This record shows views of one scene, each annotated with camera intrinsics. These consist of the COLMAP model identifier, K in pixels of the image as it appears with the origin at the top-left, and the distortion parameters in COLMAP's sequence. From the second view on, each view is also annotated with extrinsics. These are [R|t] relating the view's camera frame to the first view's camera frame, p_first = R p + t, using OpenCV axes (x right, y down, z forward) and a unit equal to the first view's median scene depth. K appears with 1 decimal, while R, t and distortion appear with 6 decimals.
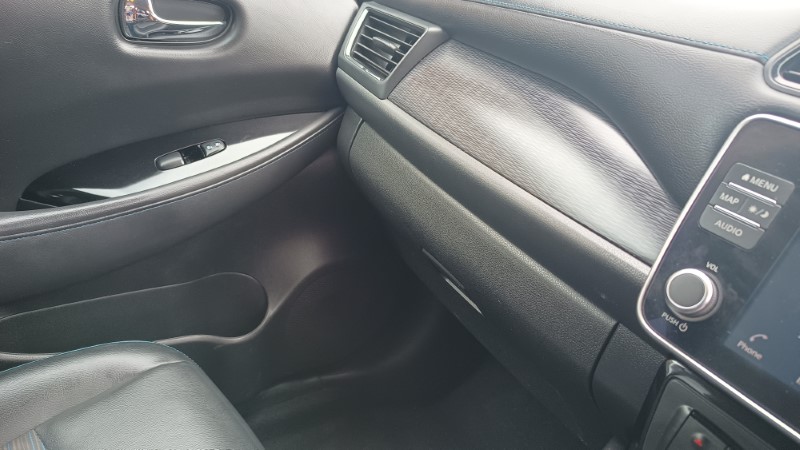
lens RADIAL K [[577.9, 0, 400.0], [0, 577.9, 225.0], [0, 0, 1]] dist [0.005332, -0.032153]
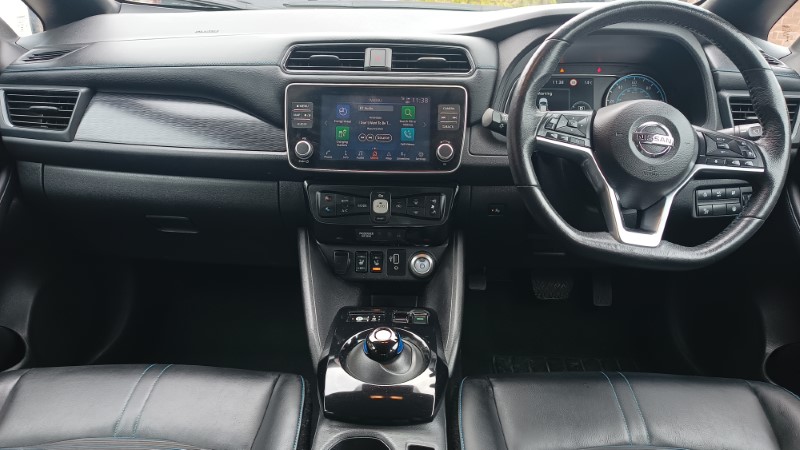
lens RADIAL K [[577.9, 0, 400.0], [0, 577.9, 225.0], [0, 0, 1]] dist [0.005332, -0.032153]
pose [[0.564737, -0.454767, 0.688664, -0.694616], [0.427168, 0.875067, 0.227562, -0.001290], [-0.706115, 0.165663, 0.688445, -0.632633]]
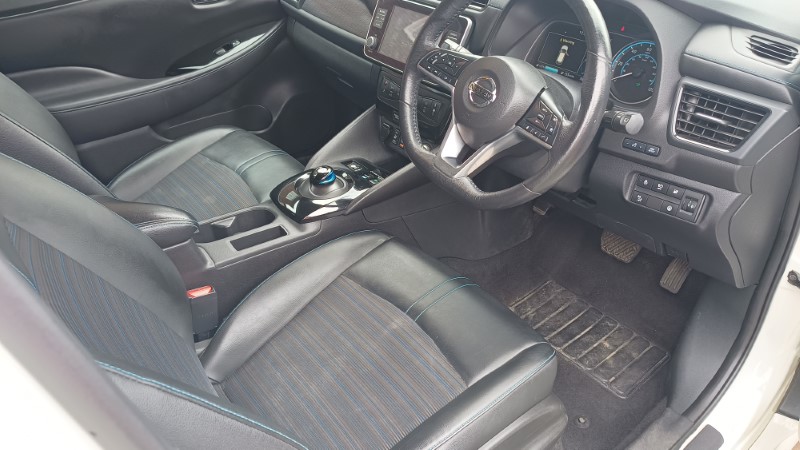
lens RADIAL K [[556.5, 0, 400.0], [0, 556.5, 225.0], [0, 0, 1]] dist [0.000908, -0.001261]
pose [[0.983534, -0.180606, -0.006483, 0.250235], [0.179450, 0.971736, 0.153384, 0.407637], [-0.021402, -0.152022, 0.988145, -1.569083]]
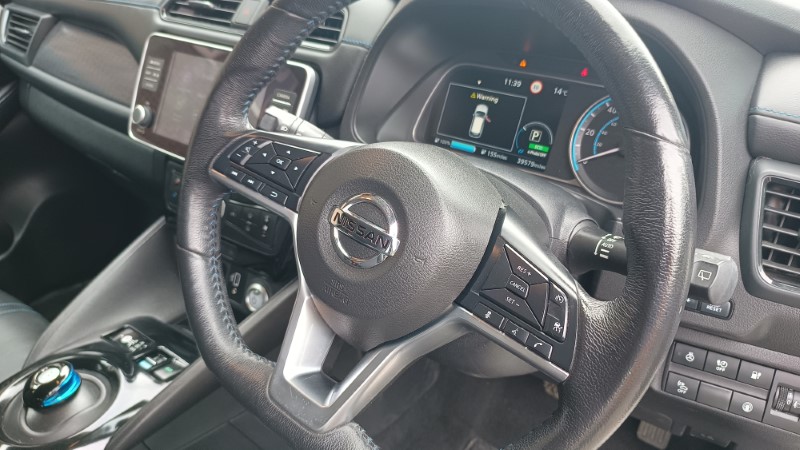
lens RADIAL K [[577.9, 0, 400.0], [0, 577.9, 225.0], [0, 0, 1]] dist [0.005332, -0.032153]
pose [[0.923650, -0.287002, 0.253969, 0.379811], [0.265338, 0.957083, 0.116571, 0.274480], [-0.276526, -0.040283, 0.960162, -0.778727]]
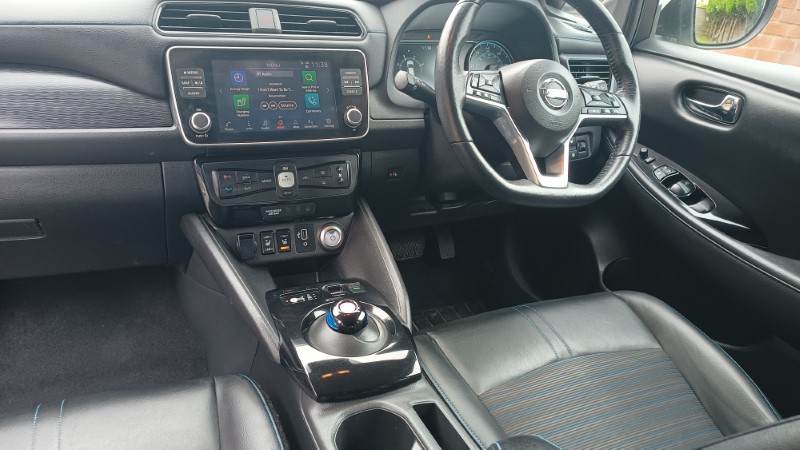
lens RADIAL K [[577.9, 0, 400.0], [0, 577.9, 225.0], [0, 0, 1]] dist [0.005332, -0.032153]
pose [[0.156147, -0.523266, 0.837742, -0.858133], [0.383090, 0.813839, 0.436931, -0.143554], [-0.910417, 0.252705, 0.327537, -0.249909]]
